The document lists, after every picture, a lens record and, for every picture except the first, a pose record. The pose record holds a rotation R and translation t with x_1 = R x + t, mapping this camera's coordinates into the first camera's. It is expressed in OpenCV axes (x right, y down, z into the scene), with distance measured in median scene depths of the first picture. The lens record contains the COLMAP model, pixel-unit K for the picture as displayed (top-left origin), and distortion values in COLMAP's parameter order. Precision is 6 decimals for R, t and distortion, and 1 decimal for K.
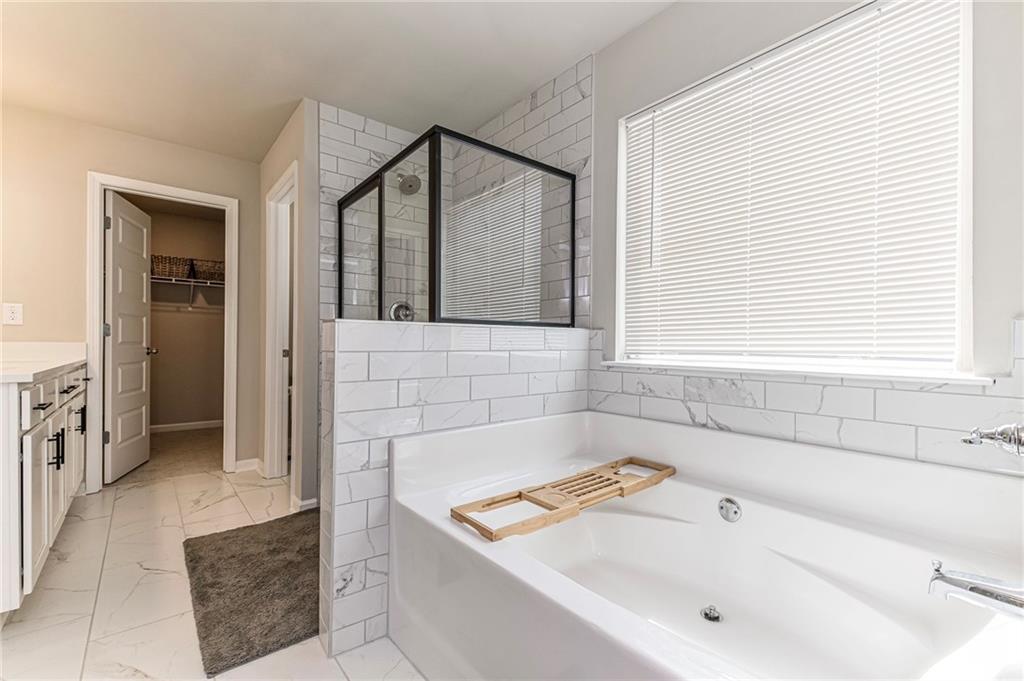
lens RADIAL K [[437.7, 0, 514.3], [0, 437.7, 342.9], [0, 0, 1]] dist [0.016454, -0.003312]
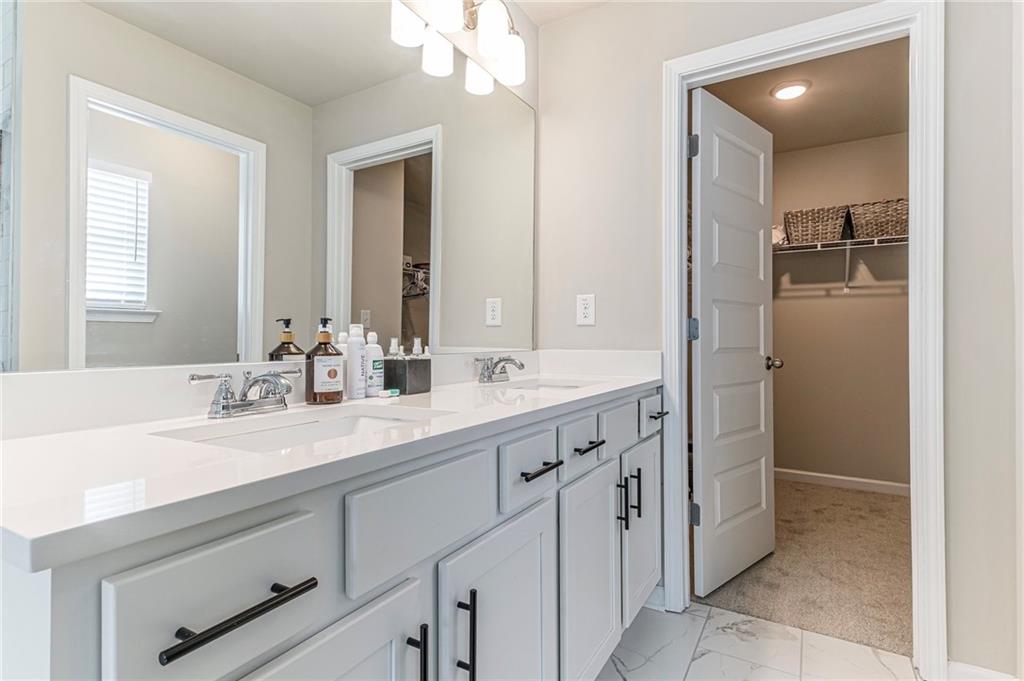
lens RADIAL K [[496.9, 0, 514.8], [0, 496.9, 331.5], [0, 0, 1]] dist [0.023532, -0.000365]
pose [[0.324943, -0.016662, -0.945587, -0.320807], [0.002012, 0.999855, -0.016927, -0.012978], [0.945731, 0.003598, 0.324930, 0.480657]]
